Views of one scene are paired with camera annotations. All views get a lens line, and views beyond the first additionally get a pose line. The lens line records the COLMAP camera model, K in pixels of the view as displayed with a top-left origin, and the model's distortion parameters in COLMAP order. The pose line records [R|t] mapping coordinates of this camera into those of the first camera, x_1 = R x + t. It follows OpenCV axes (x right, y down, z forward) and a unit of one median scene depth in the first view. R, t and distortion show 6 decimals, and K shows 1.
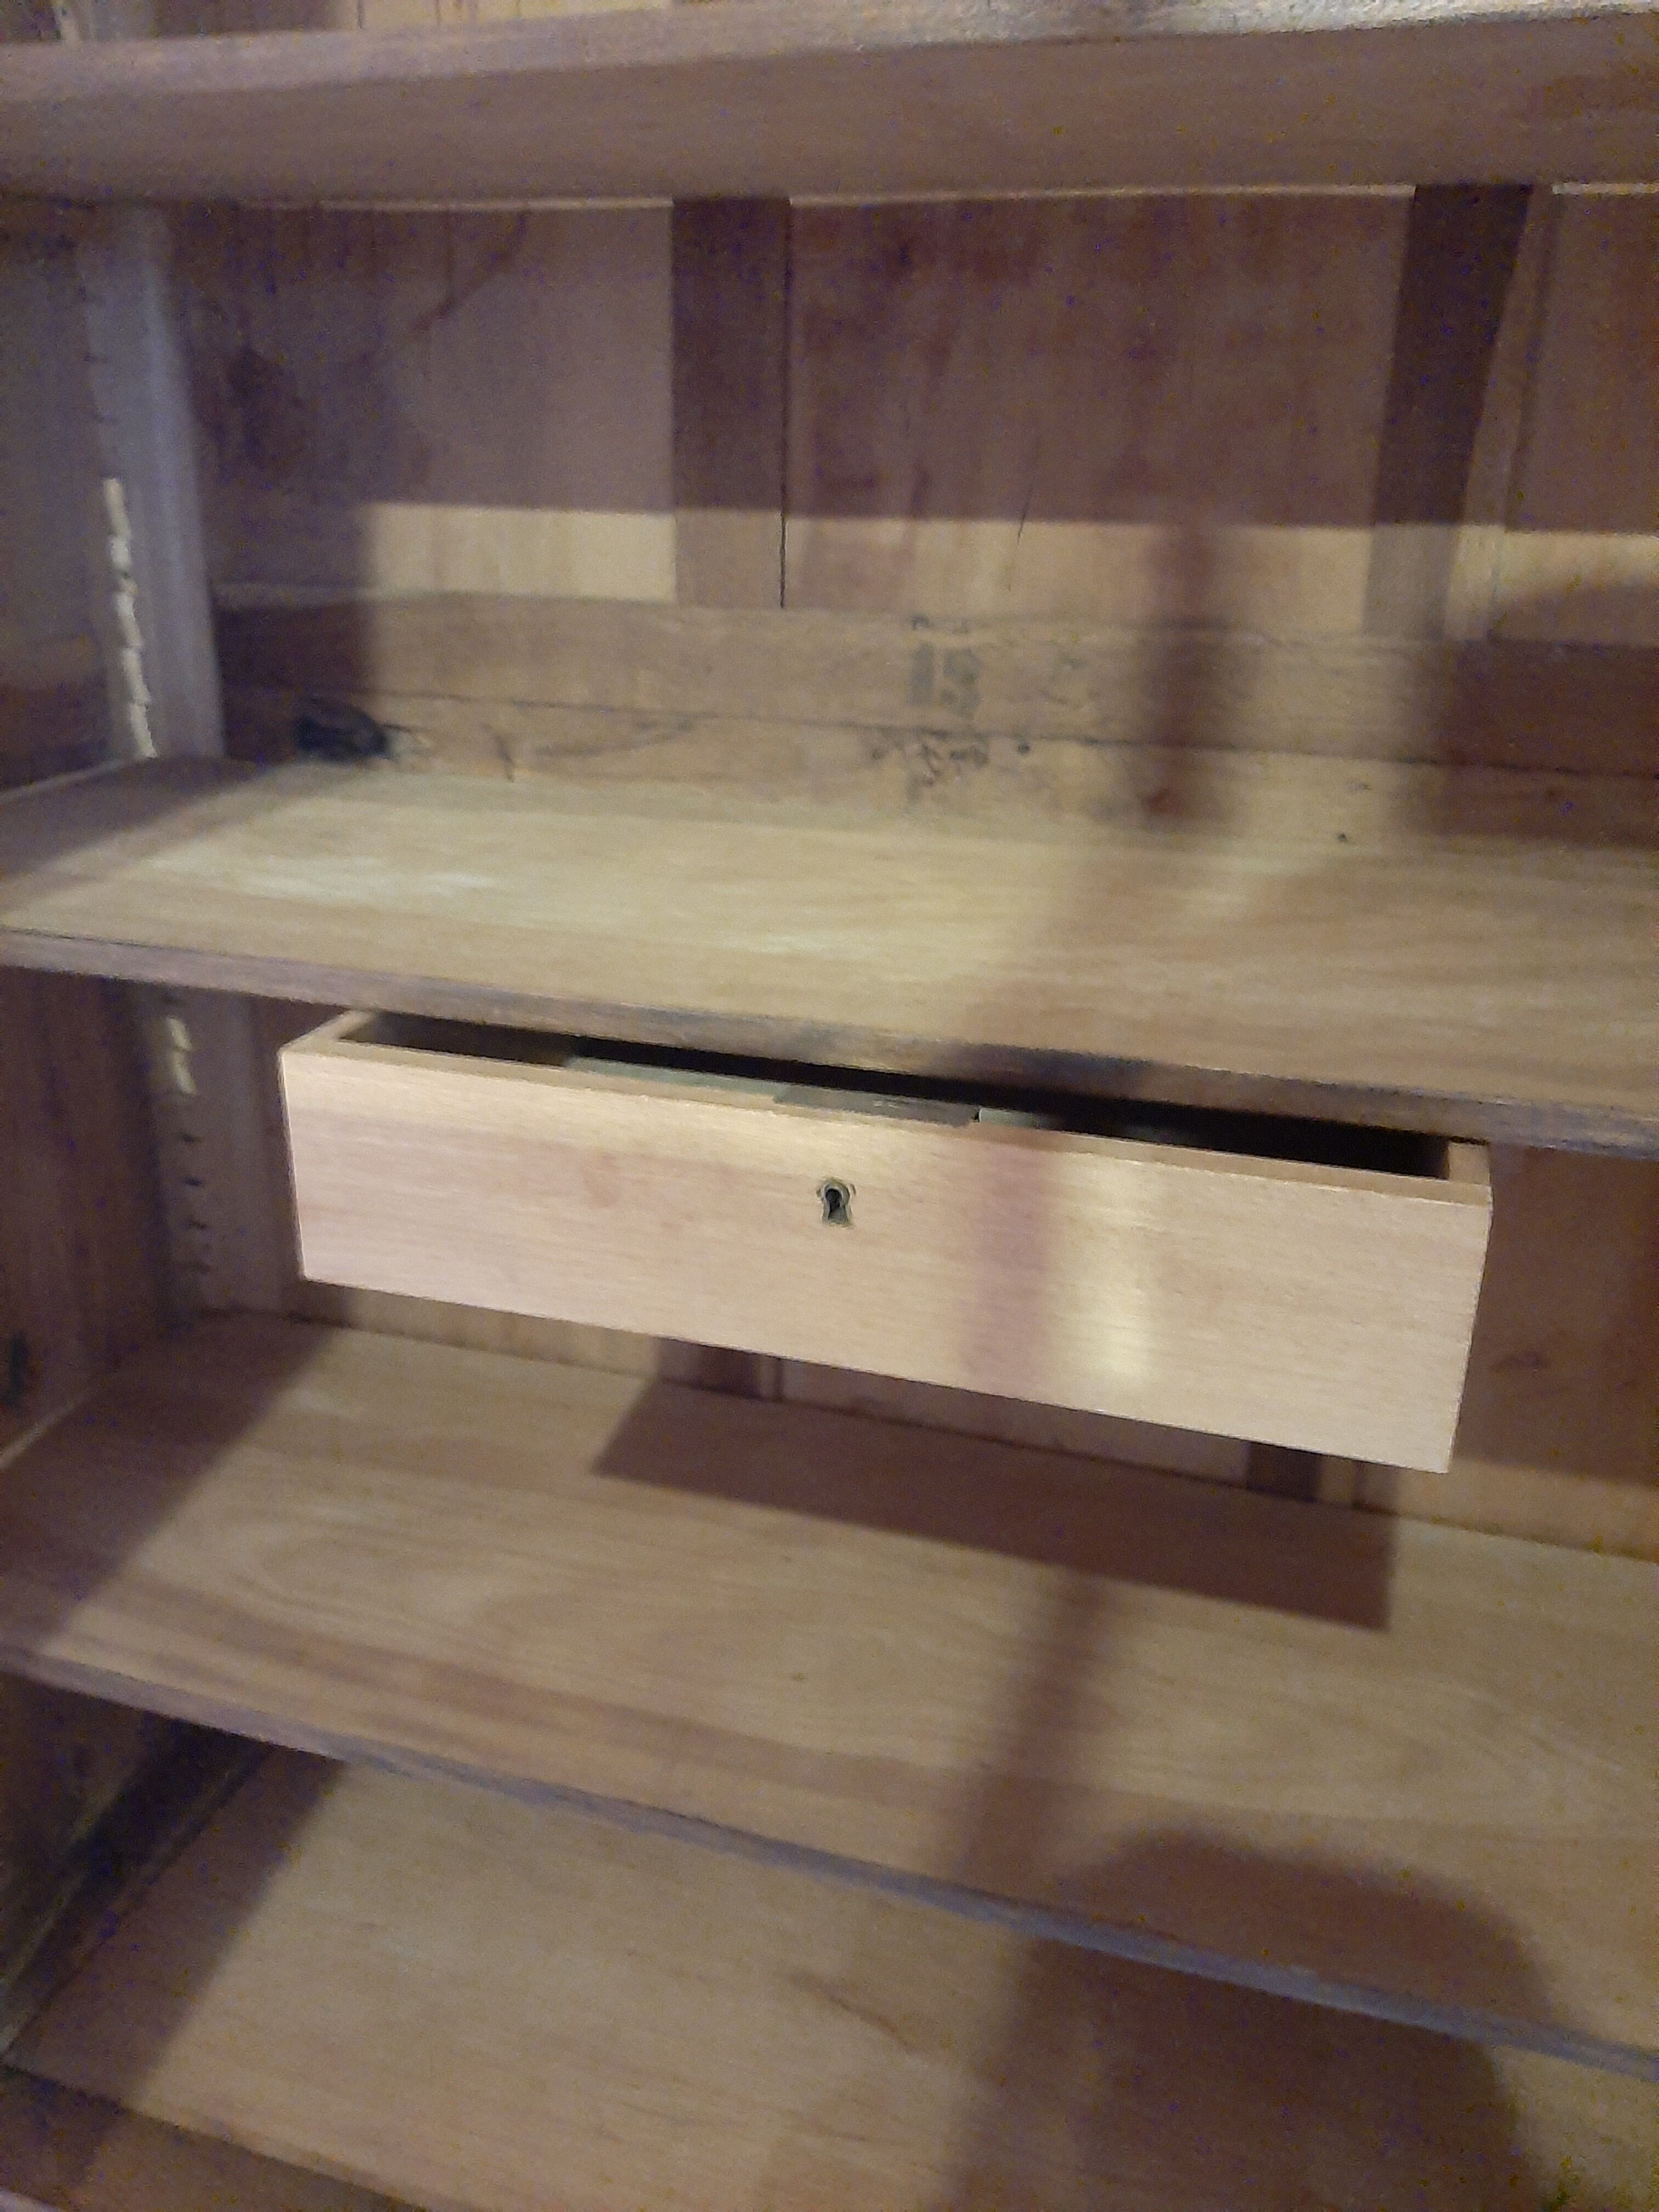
lens RADIAL K [[1776.6, 0, 855.1], [0, 1776.6, 1100.5], [0, 0, 1]] dist [0.008542, -0.014134]
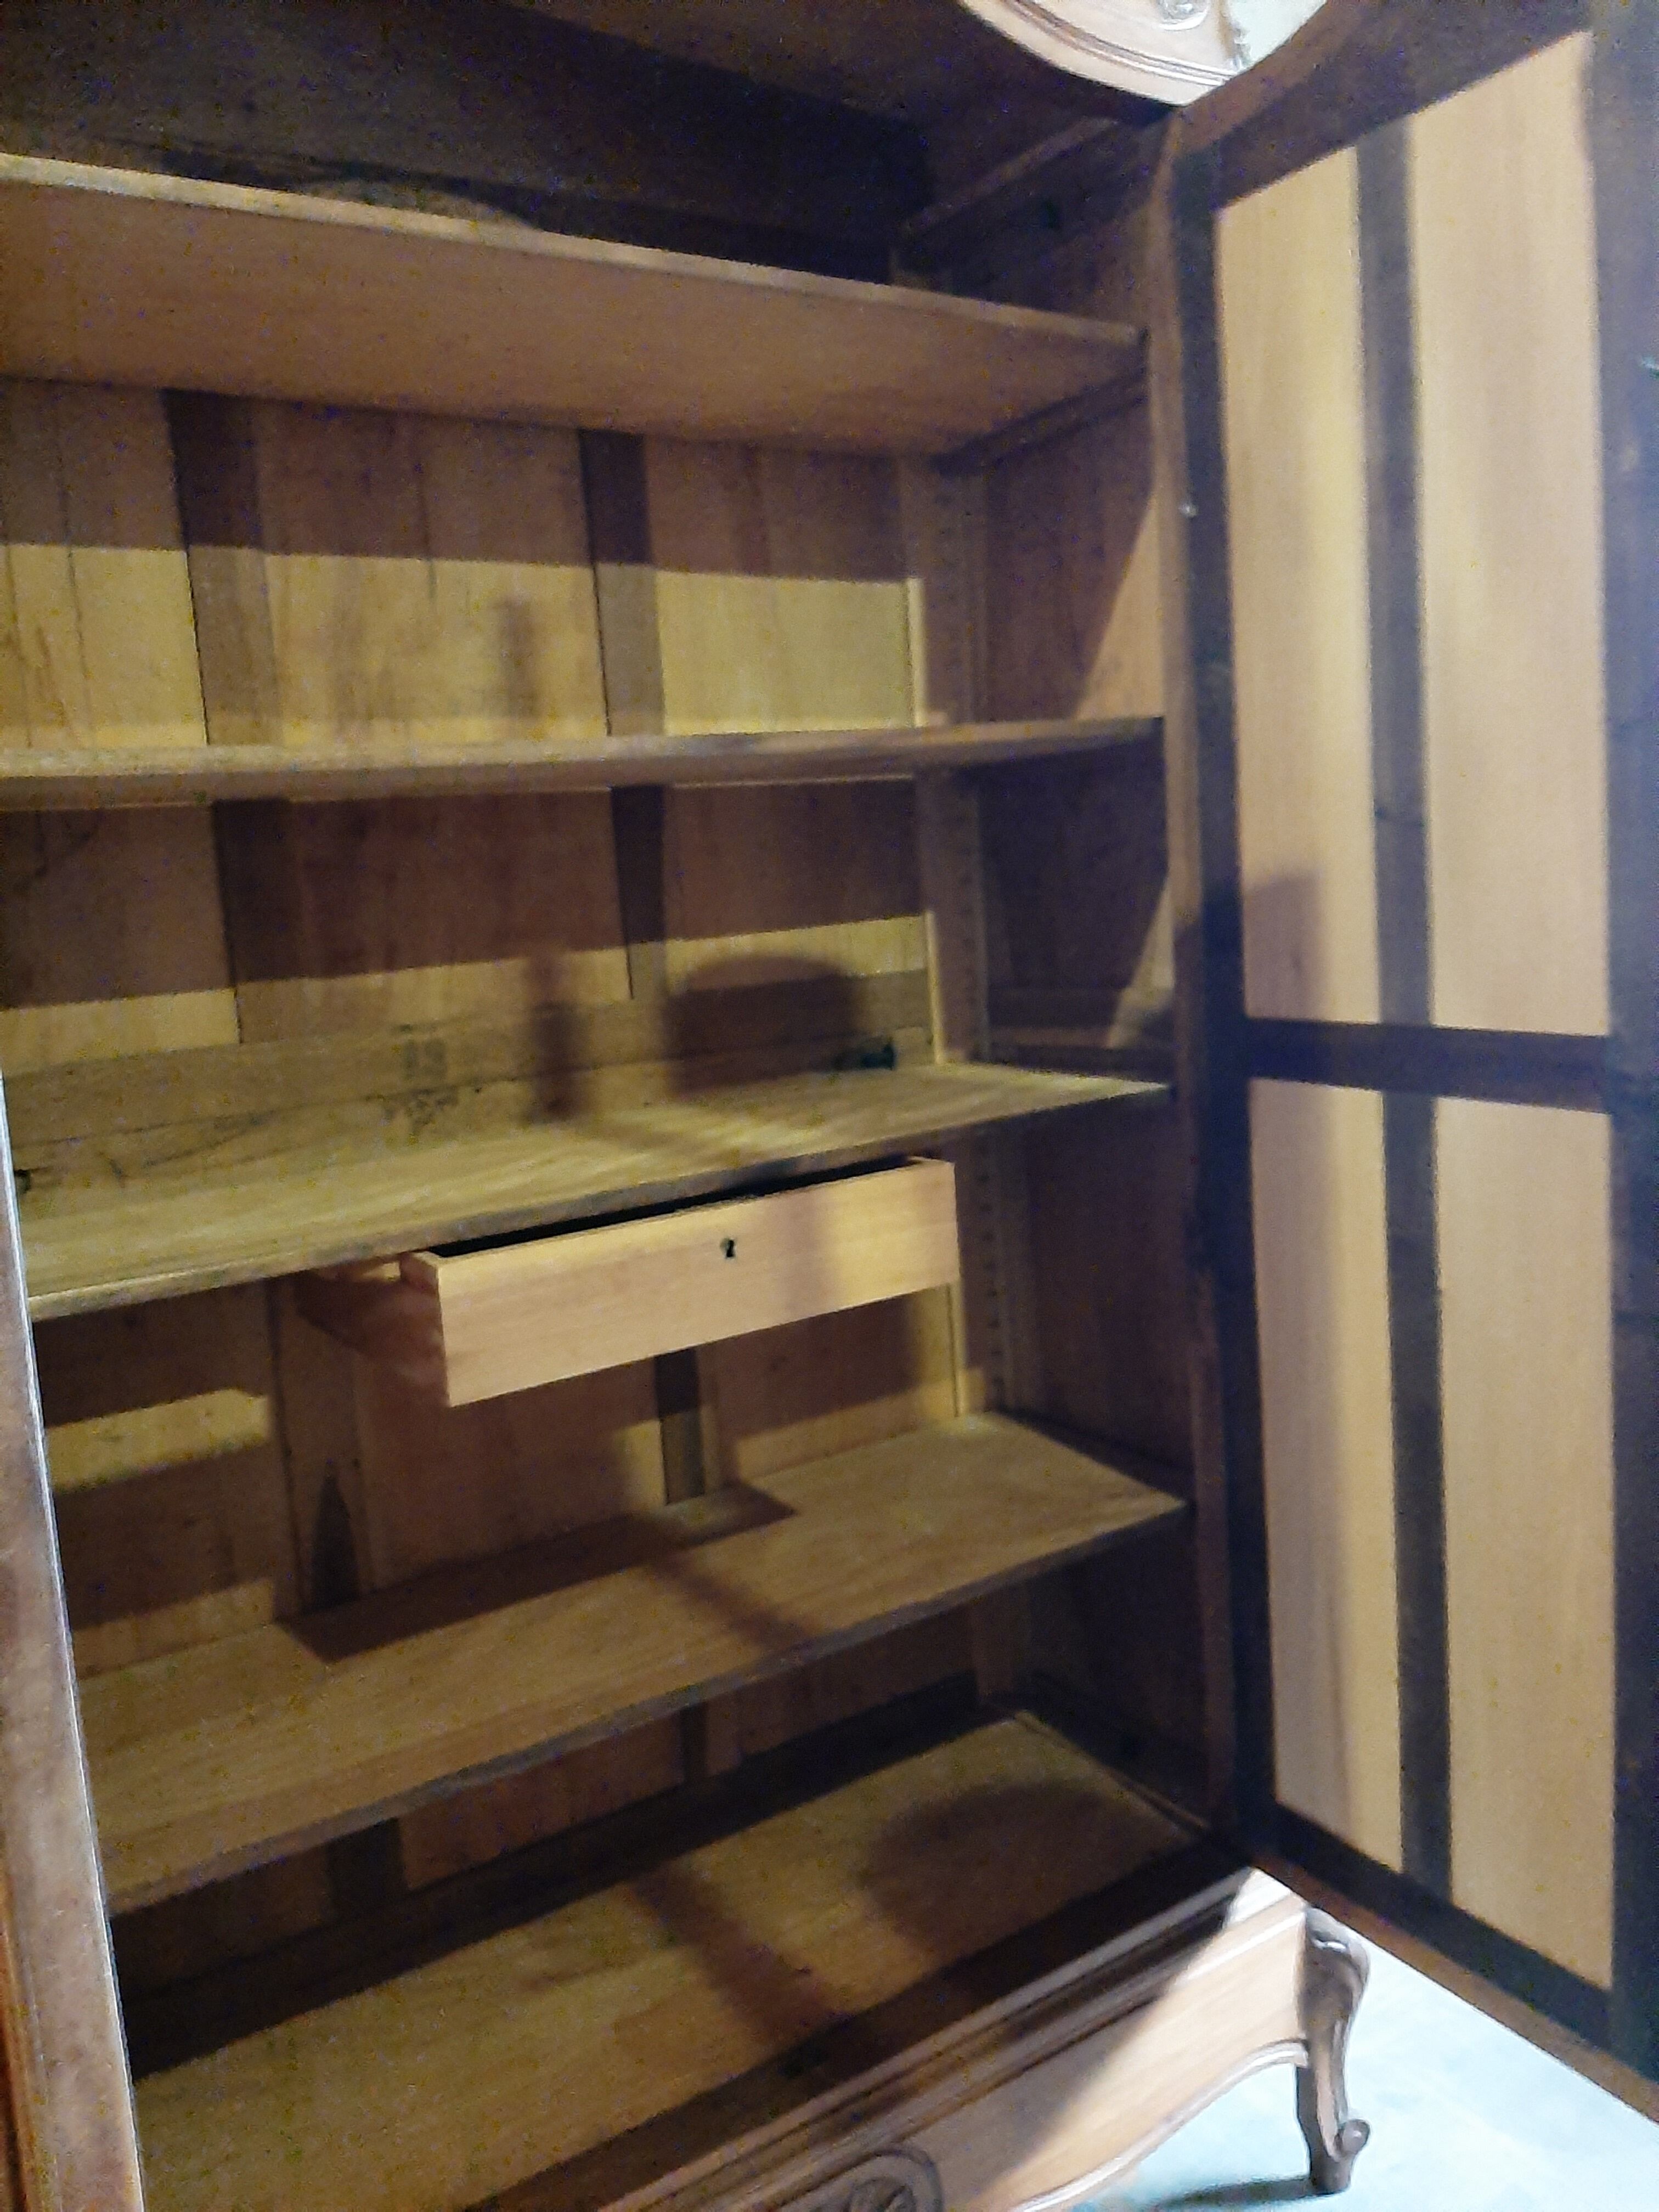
lens RADIAL K [[1716.1, 0, 829.5], [0, 1716.1, 1106.0], [0, 0, 1]] dist [0.063132, -0.147976]
pose [[0.636075, -0.167995, 0.753118, -0.942846], [0.350077, 0.932612, -0.087637, 0.078640], [-0.687644, 0.319393, 0.652023, -0.302299]]
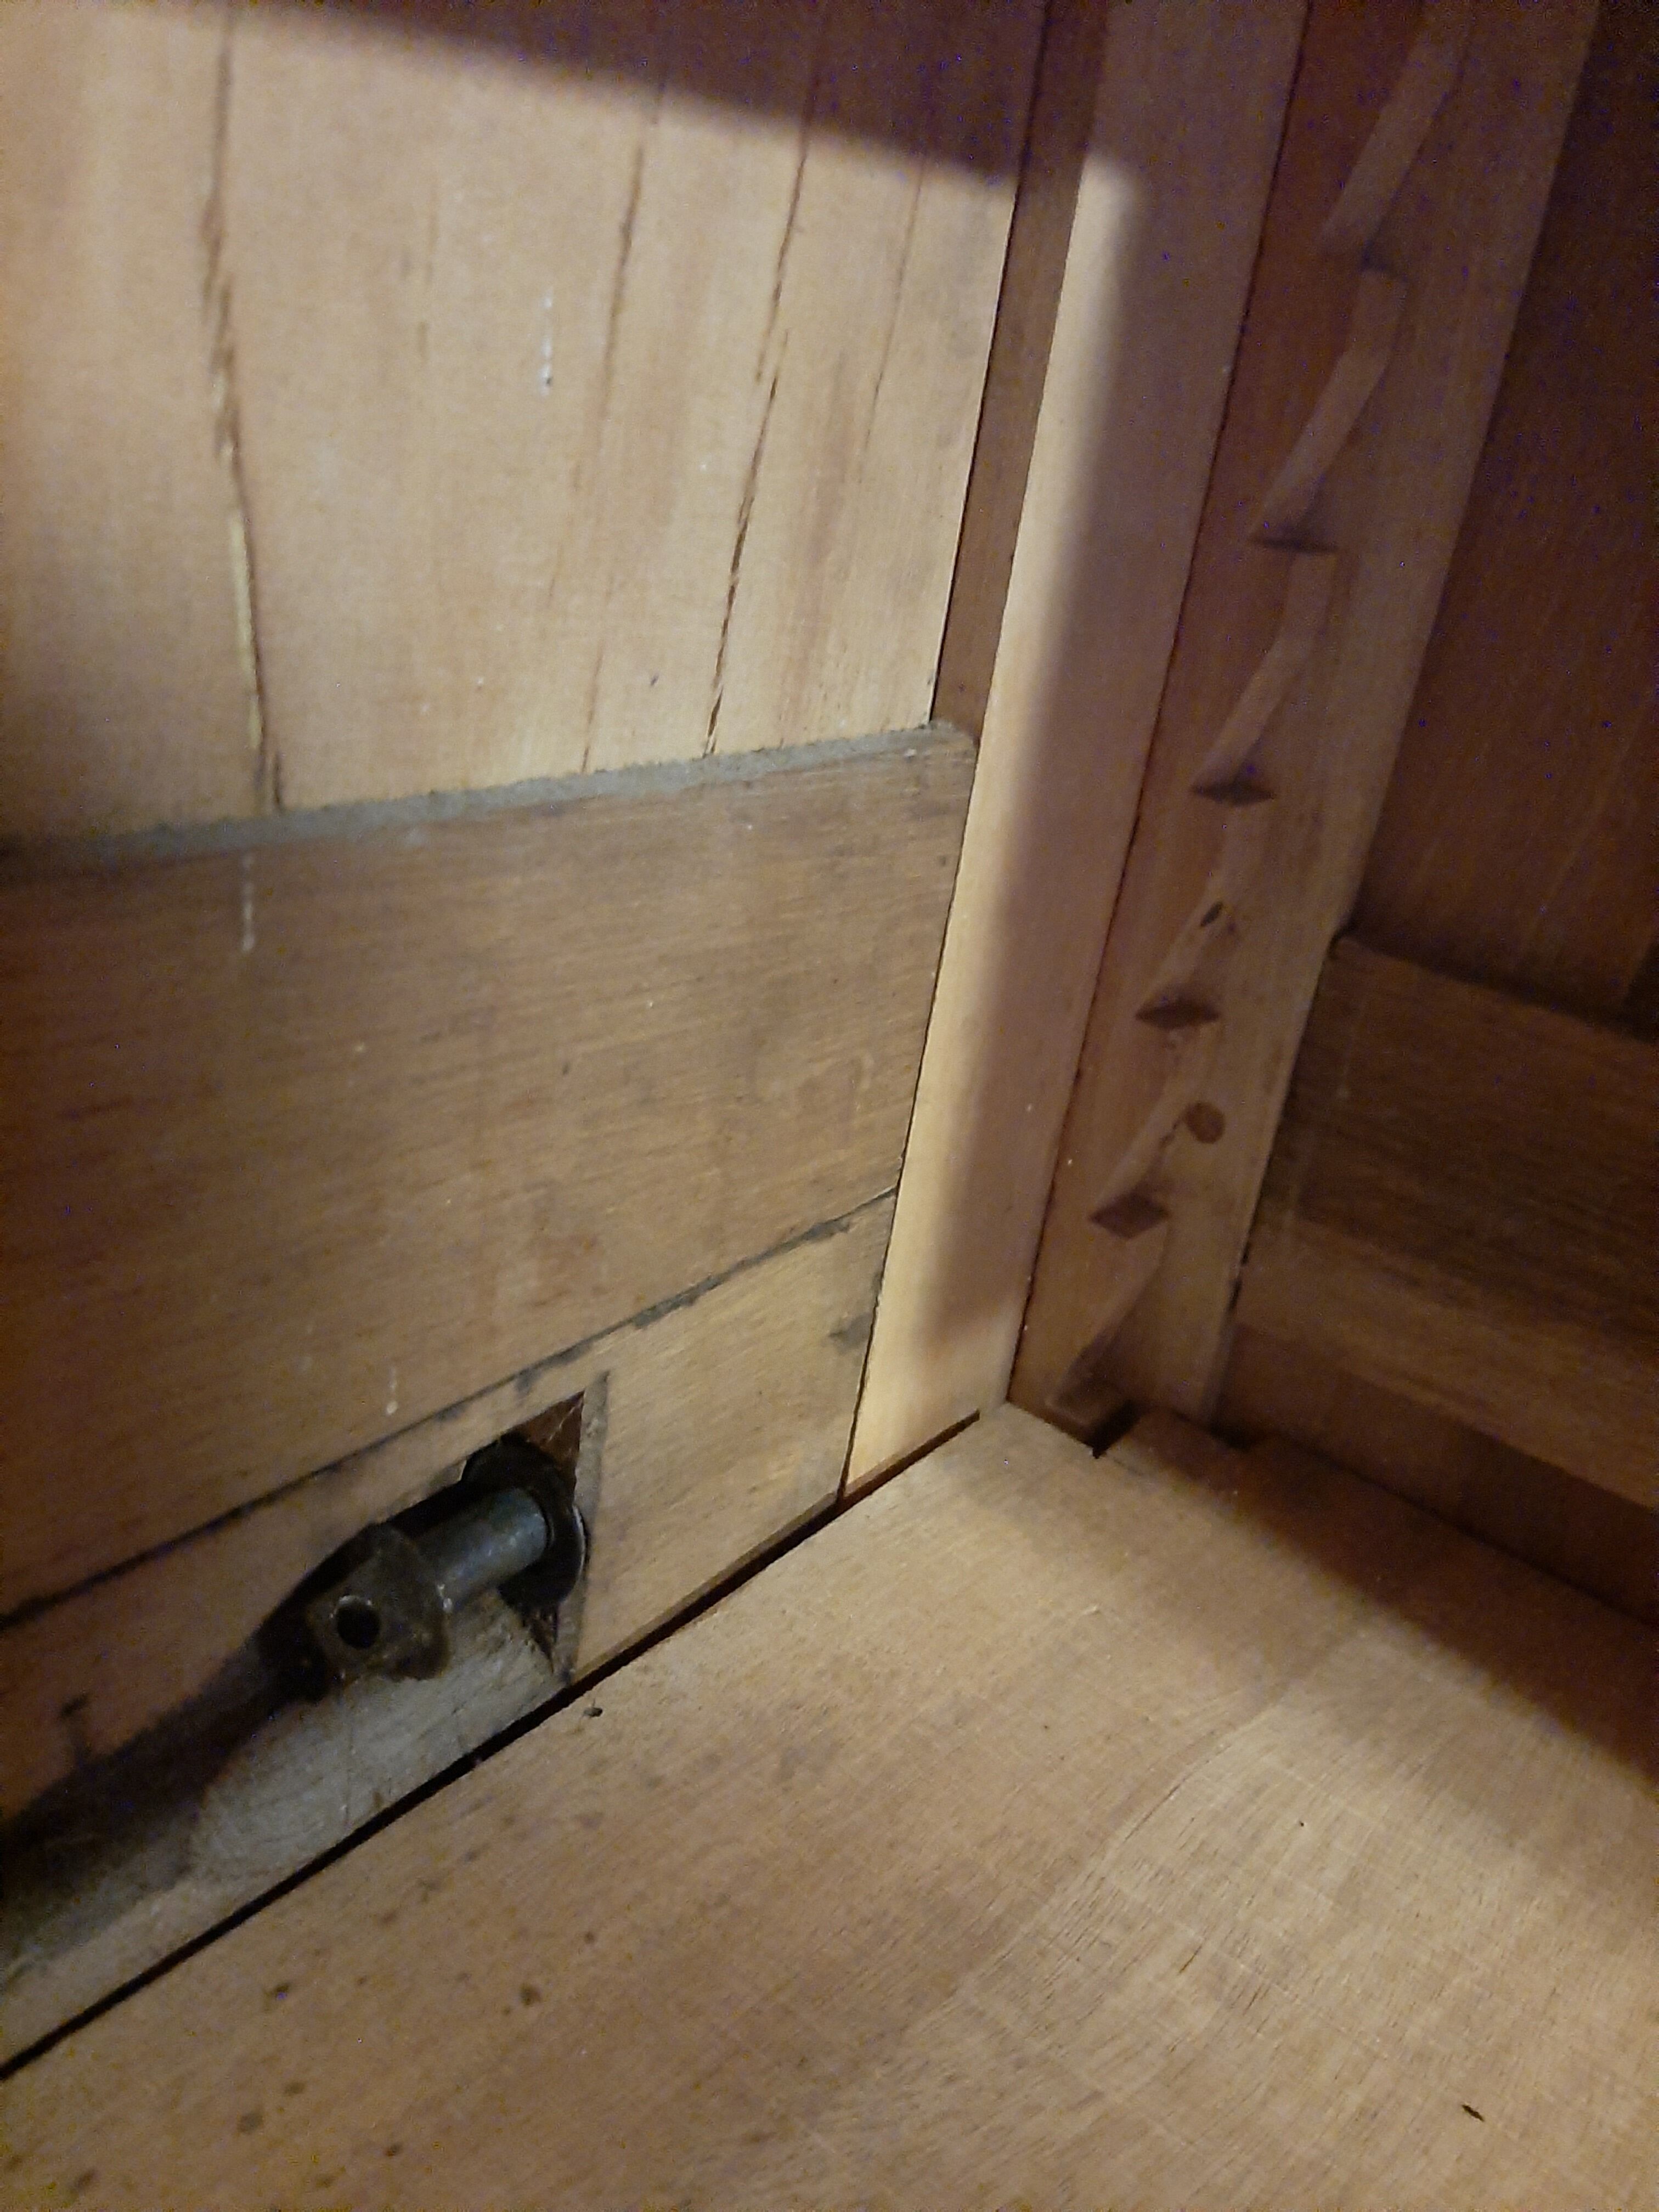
lens RADIAL K [[1776.6, 0, 855.1], [0, 1776.6, 1100.5], [0, 0, 1]] dist [0.008542, -0.014134]
pose [[0.350585, -0.364896, 0.862520, 0.421226], [0.197212, 0.929087, 0.312897, -0.230658], [-0.915531, 0.060402, 0.397686, 0.776753]]
